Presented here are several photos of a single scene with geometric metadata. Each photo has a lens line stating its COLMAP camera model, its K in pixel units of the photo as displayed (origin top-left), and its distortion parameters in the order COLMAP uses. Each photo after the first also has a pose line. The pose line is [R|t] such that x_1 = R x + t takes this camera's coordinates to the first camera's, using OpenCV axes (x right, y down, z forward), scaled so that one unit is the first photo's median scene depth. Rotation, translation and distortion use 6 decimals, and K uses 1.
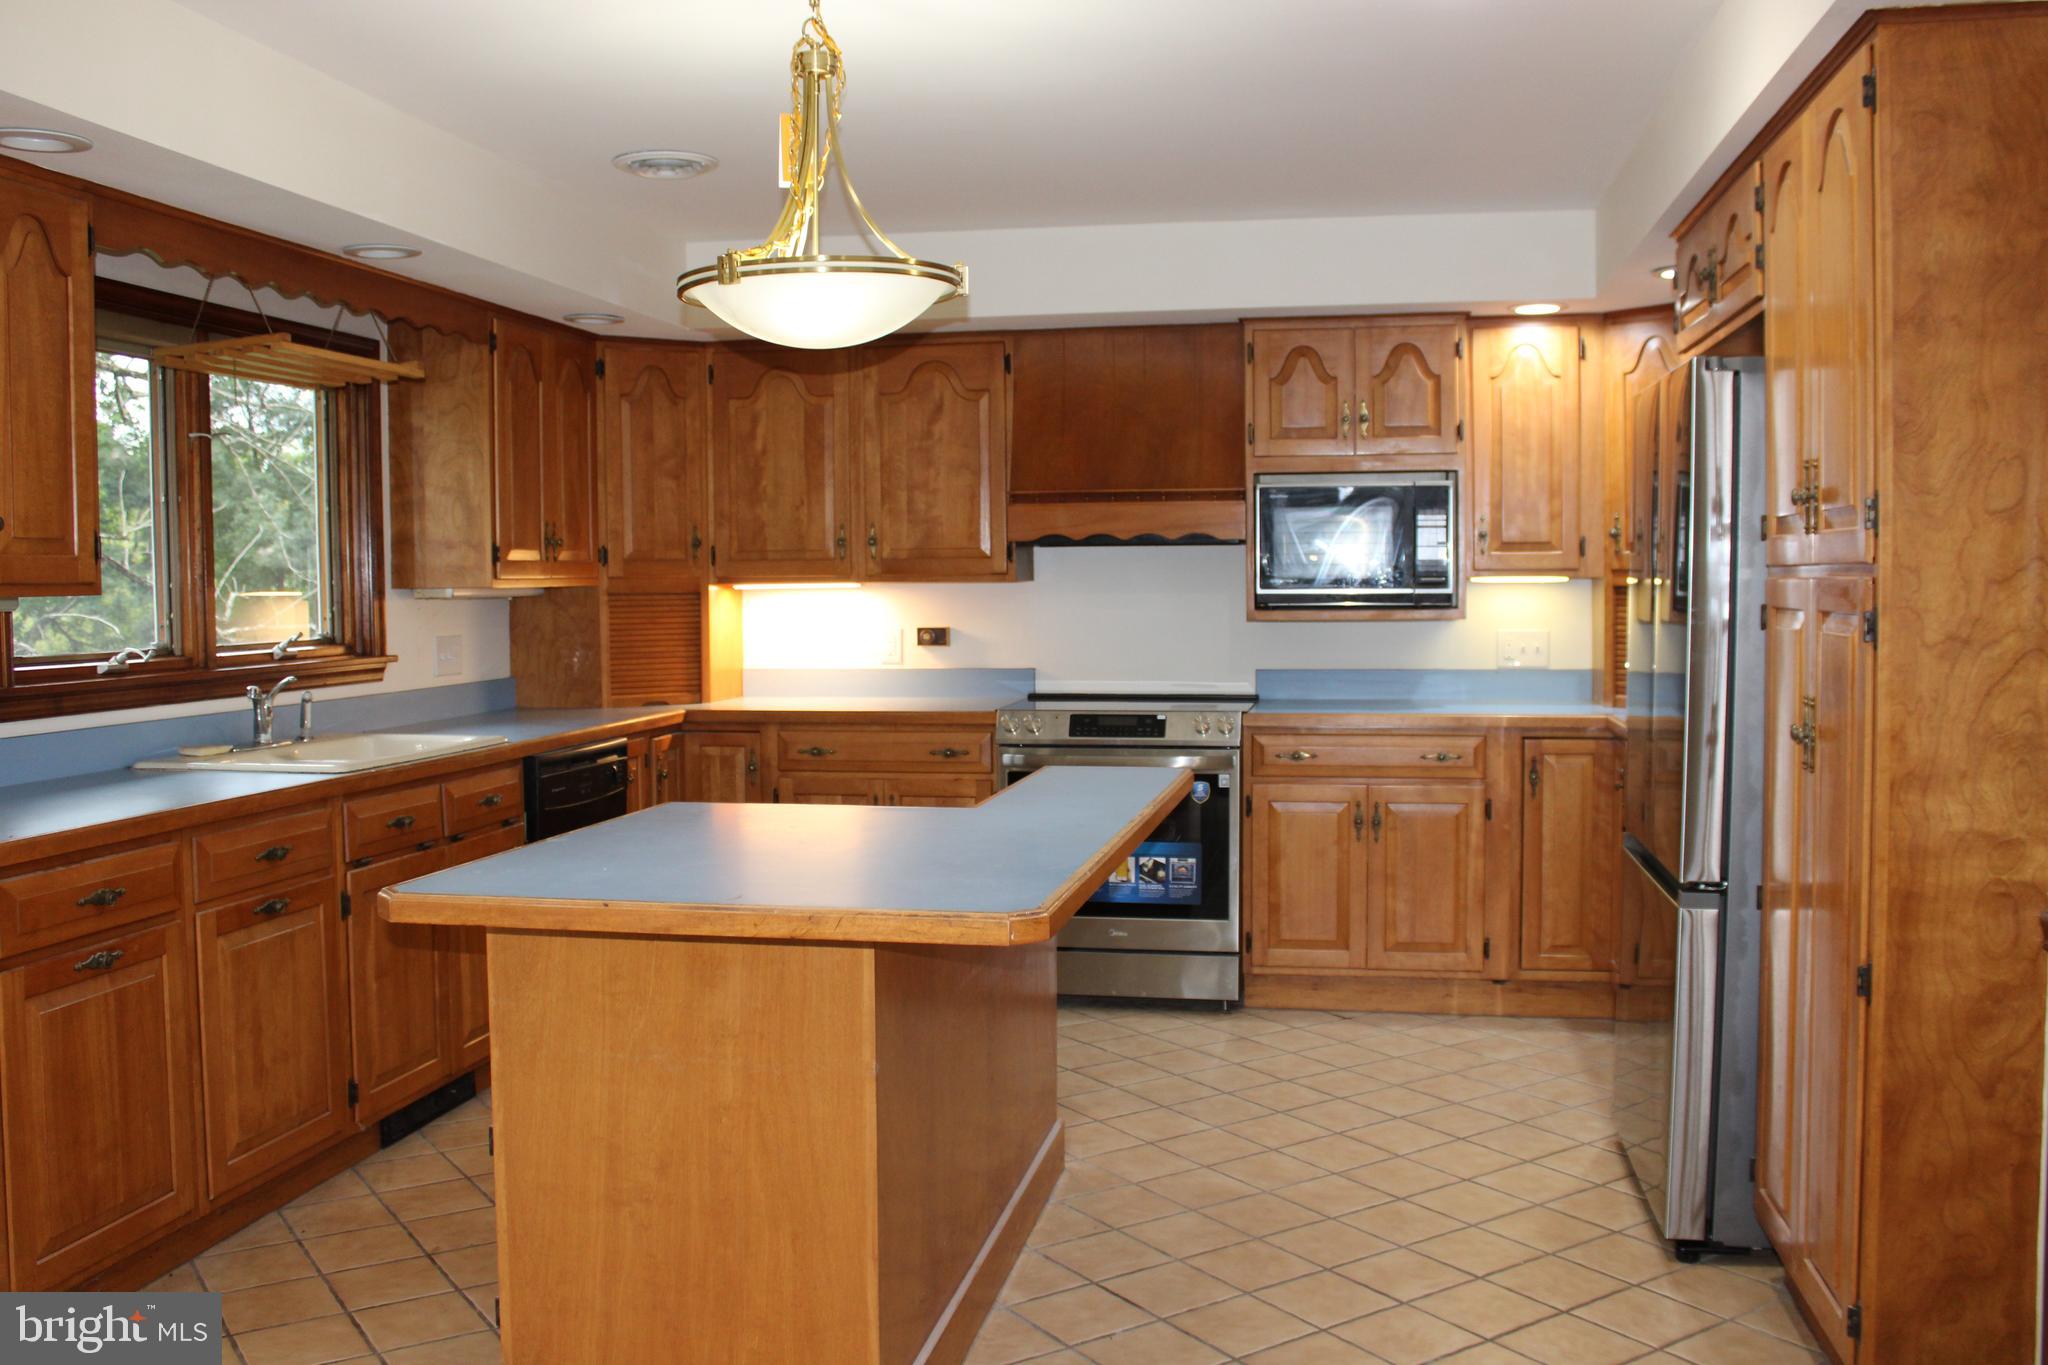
lens RADIAL K [[1806.4, 0, 1024.0], [0, 1806.4, 682.5], [0, 0, 1]] dist [-0.160435, 0.147789]
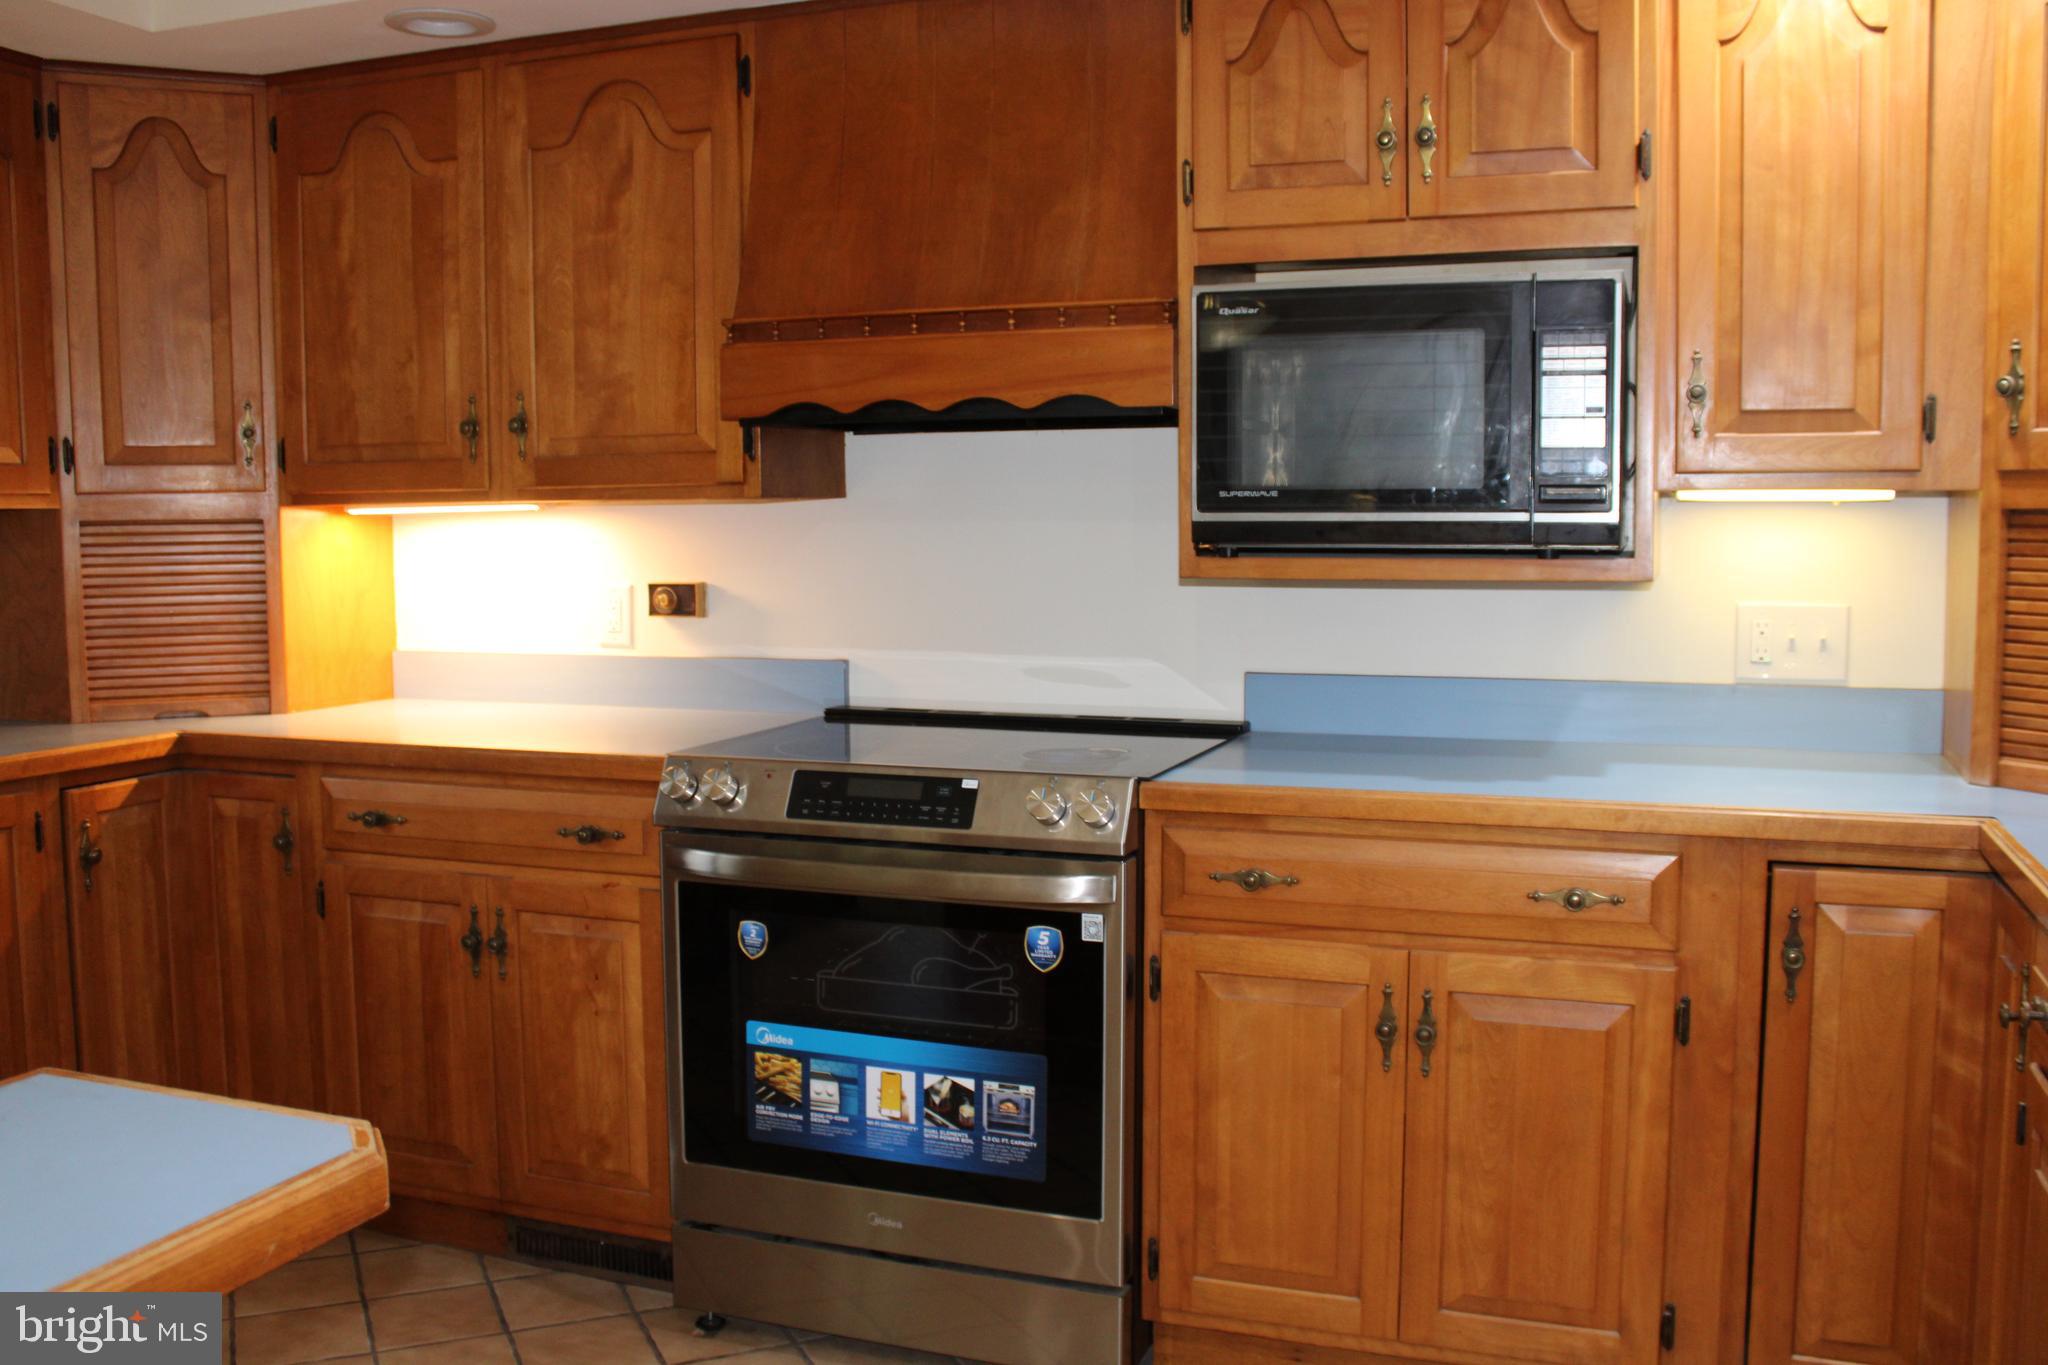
lens RADIAL K [[1806.4, 0, 1024.0], [0, 1806.4, 682.5], [0, 0, 1]] dist [-0.160435, 0.147789]
pose [[0.985472, 0.018336, -0.168845, 0.167060], [-0.011986, 0.999185, 0.038552, -0.025304], [0.169414, -0.035968, 0.984888, 0.534520]]
